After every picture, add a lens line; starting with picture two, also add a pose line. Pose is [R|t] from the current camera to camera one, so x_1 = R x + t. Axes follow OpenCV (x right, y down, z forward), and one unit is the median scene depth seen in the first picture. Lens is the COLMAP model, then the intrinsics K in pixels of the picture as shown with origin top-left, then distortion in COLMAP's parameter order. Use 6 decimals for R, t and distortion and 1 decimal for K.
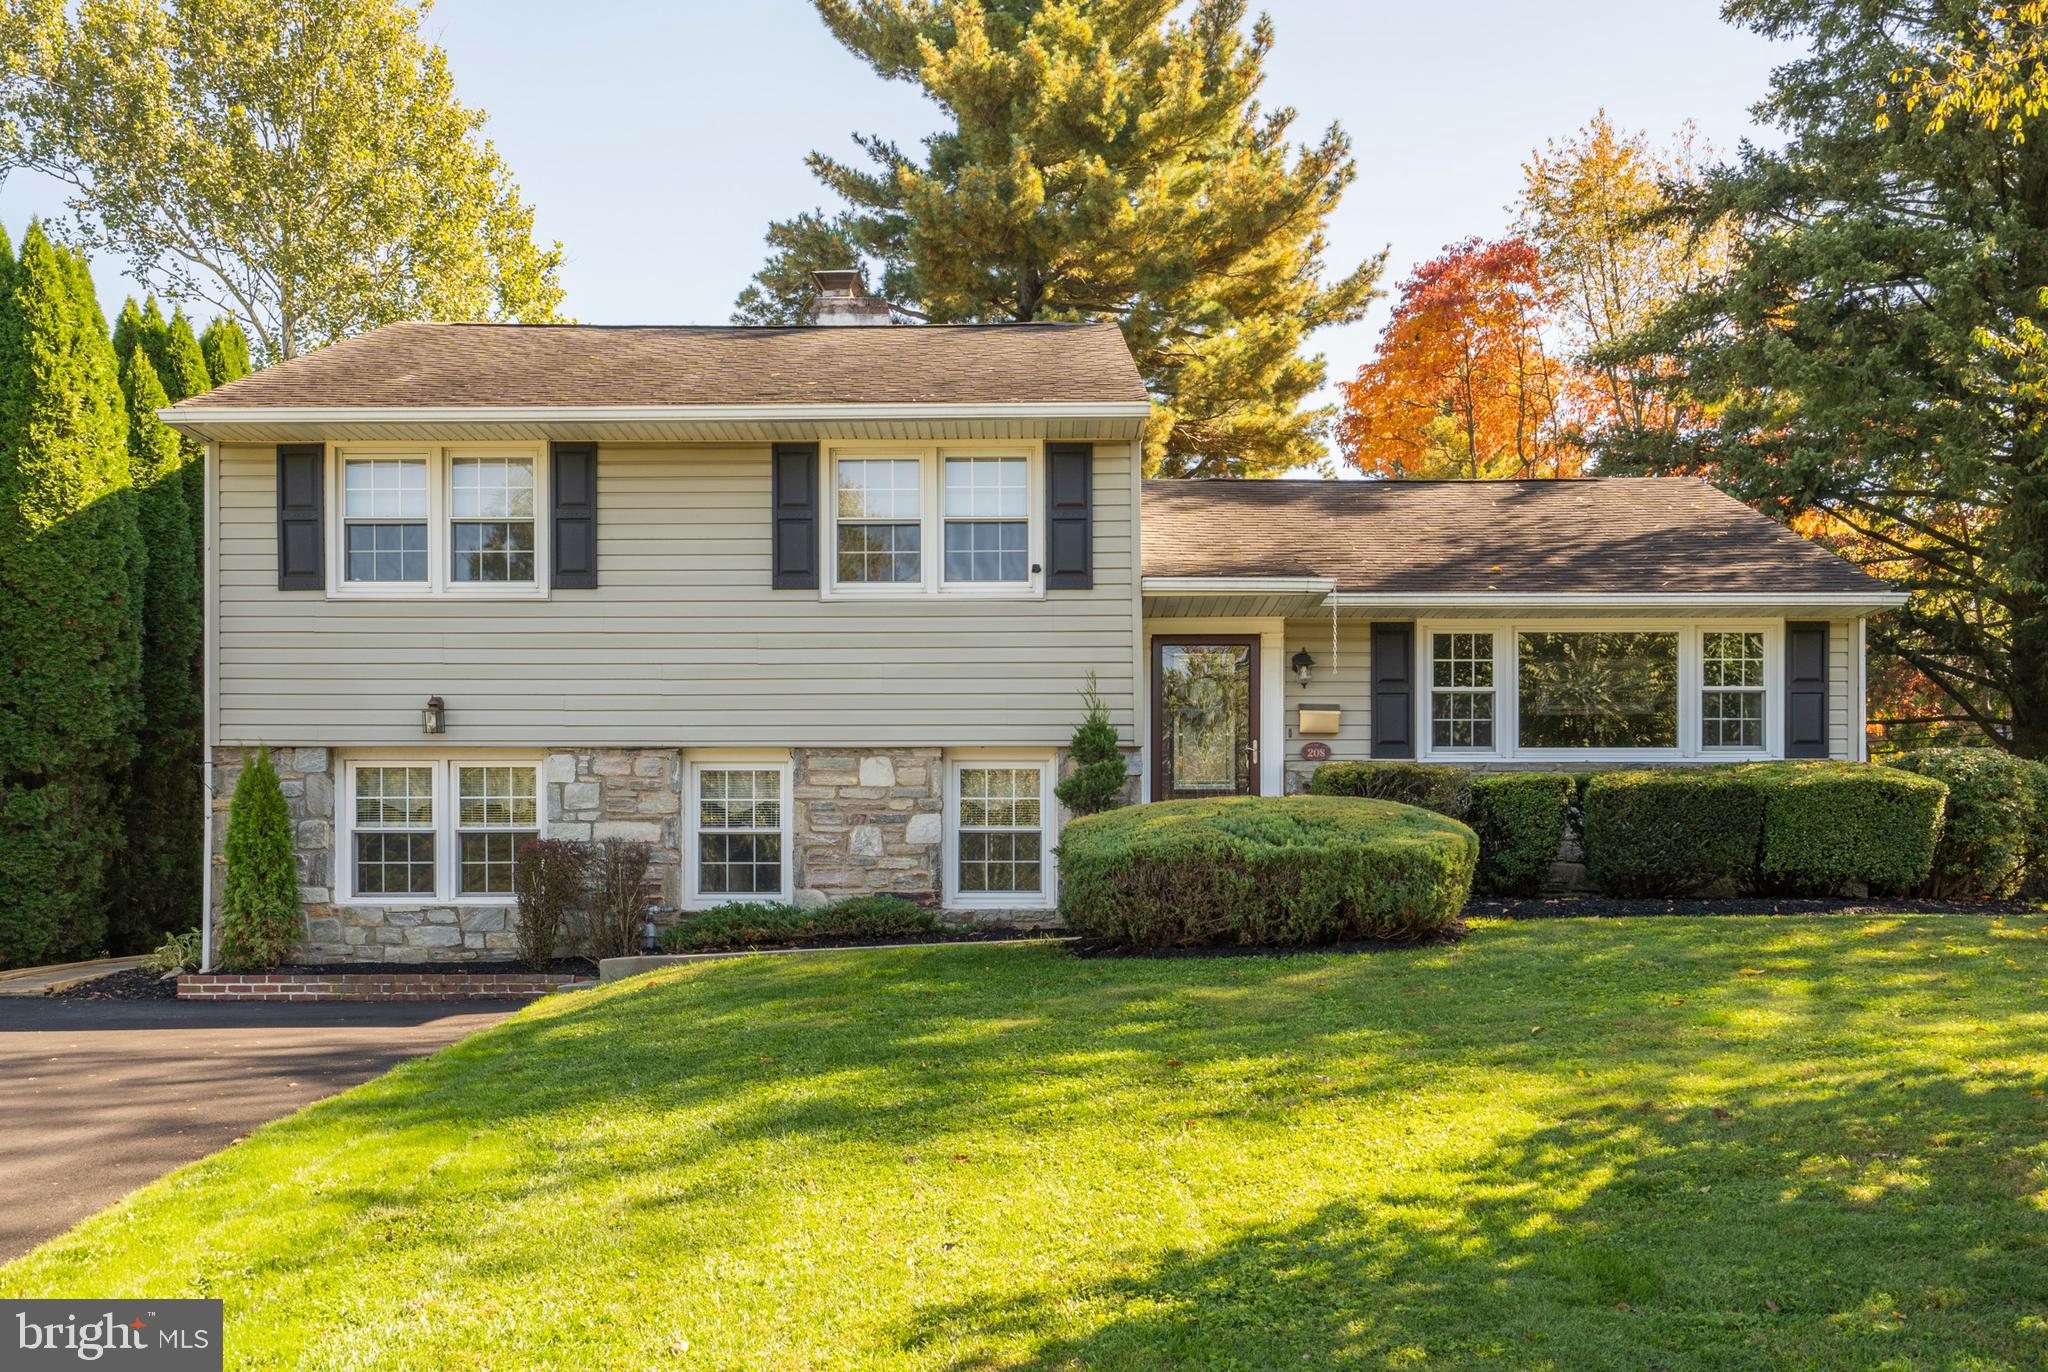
lens RADIAL K [[2013.6, 0, 1022.9], [0, 2013.6, 846.2], [0, 0, 1]] dist [0.008039, 0.013724]
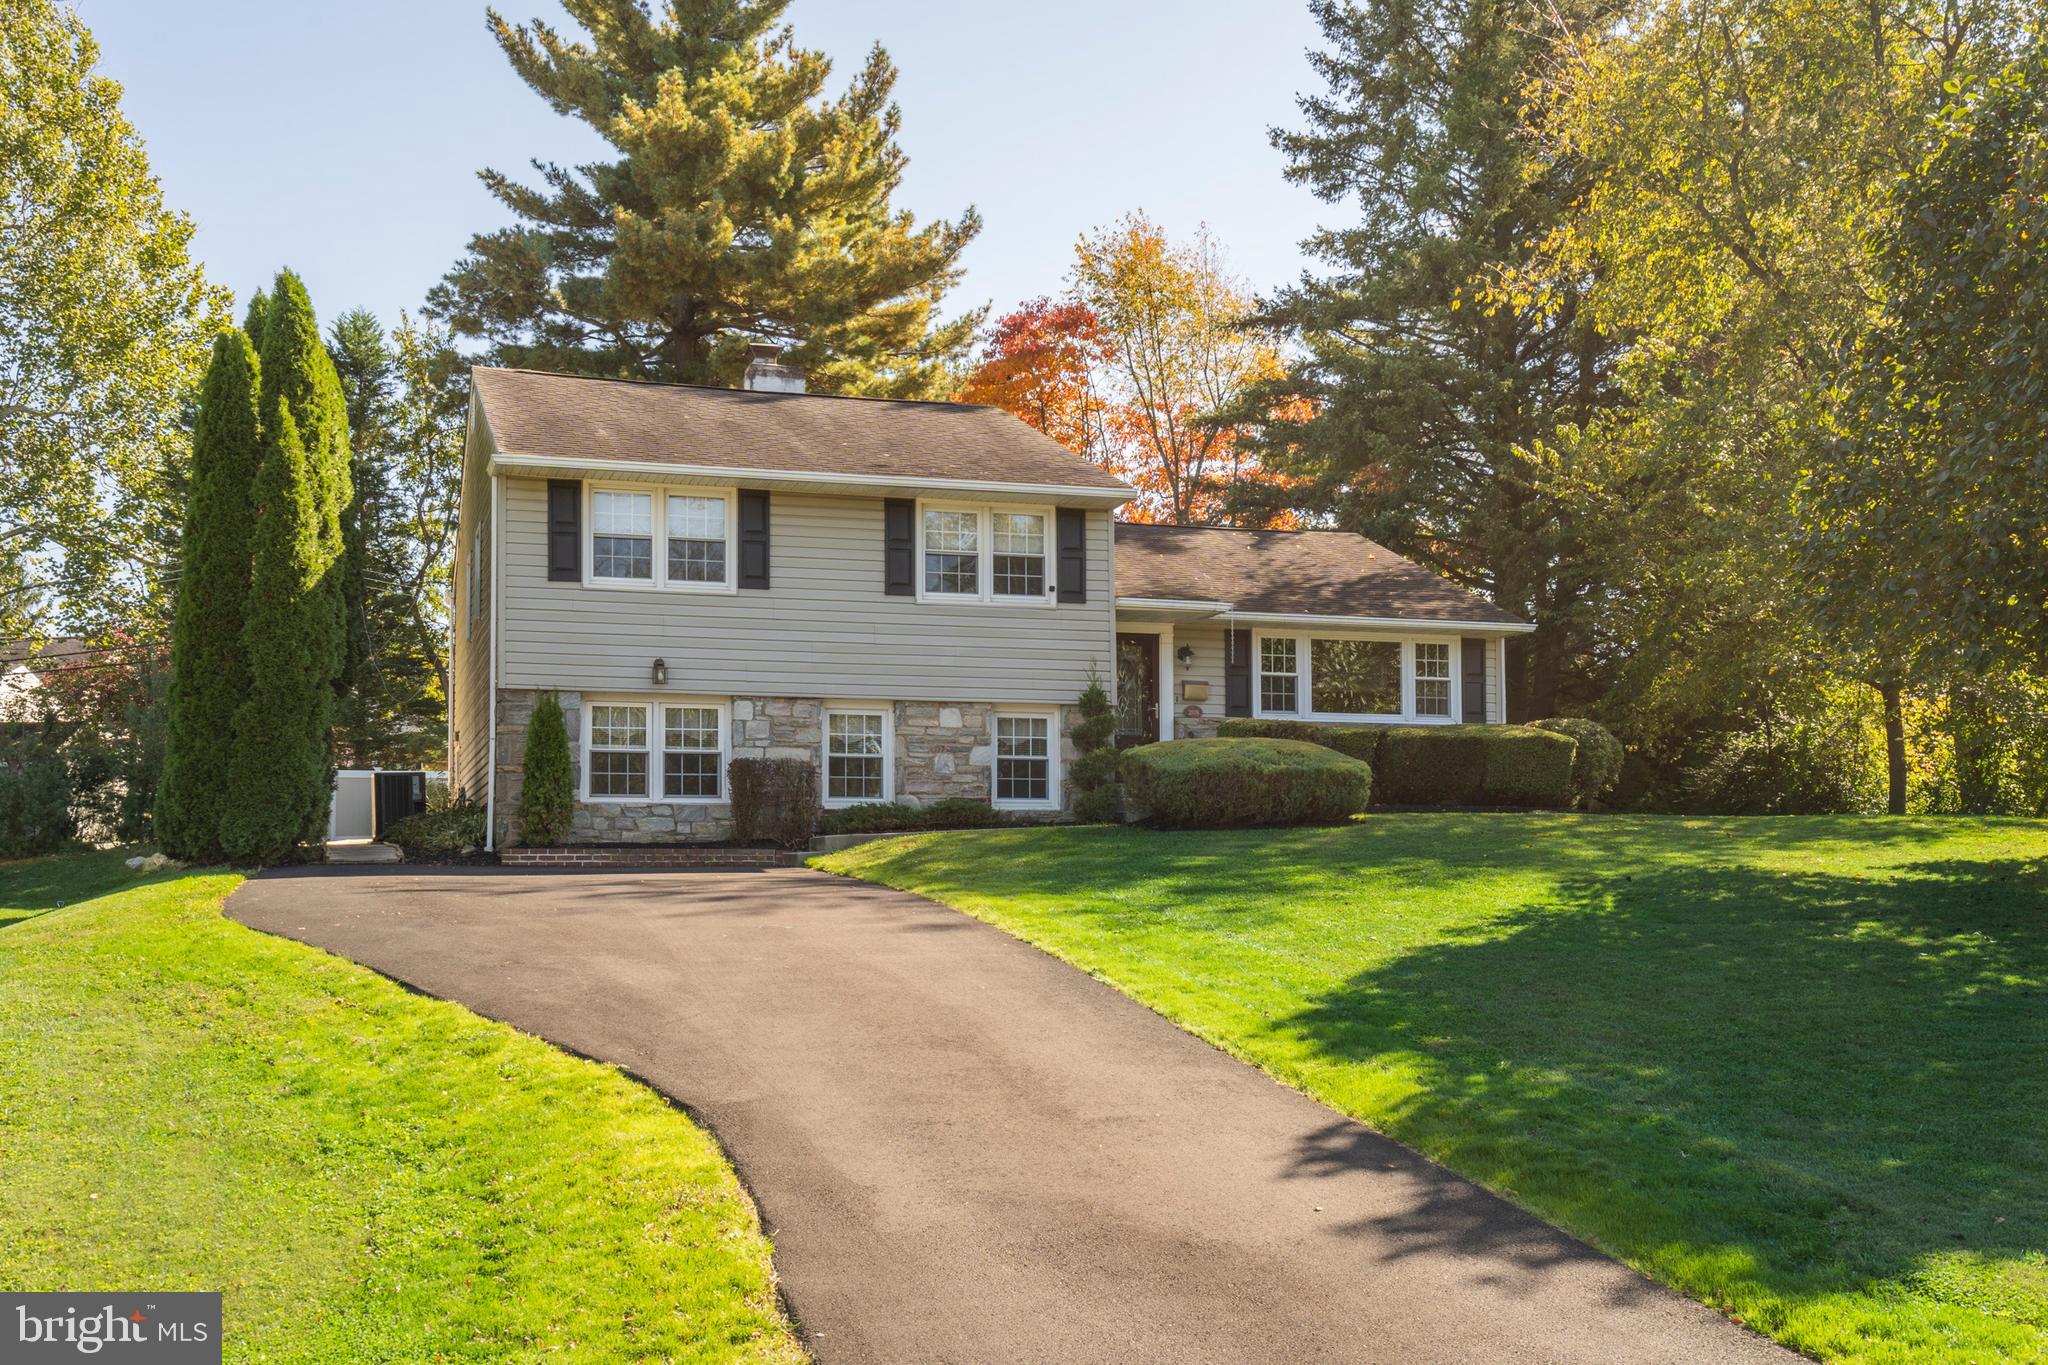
lens RADIAL K [[2050.7, 0, 1024.0], [0, 2050.7, 682.5], [0, 0, 1]] dist [-0.003201, -0.007892]
pose [[0.949584, 0.028888, 0.312180, -0.493587], [-0.009537, 0.997947, -0.063337, 0.033056], [-0.313368, 0.057166, 0.947909, -0.470497]]
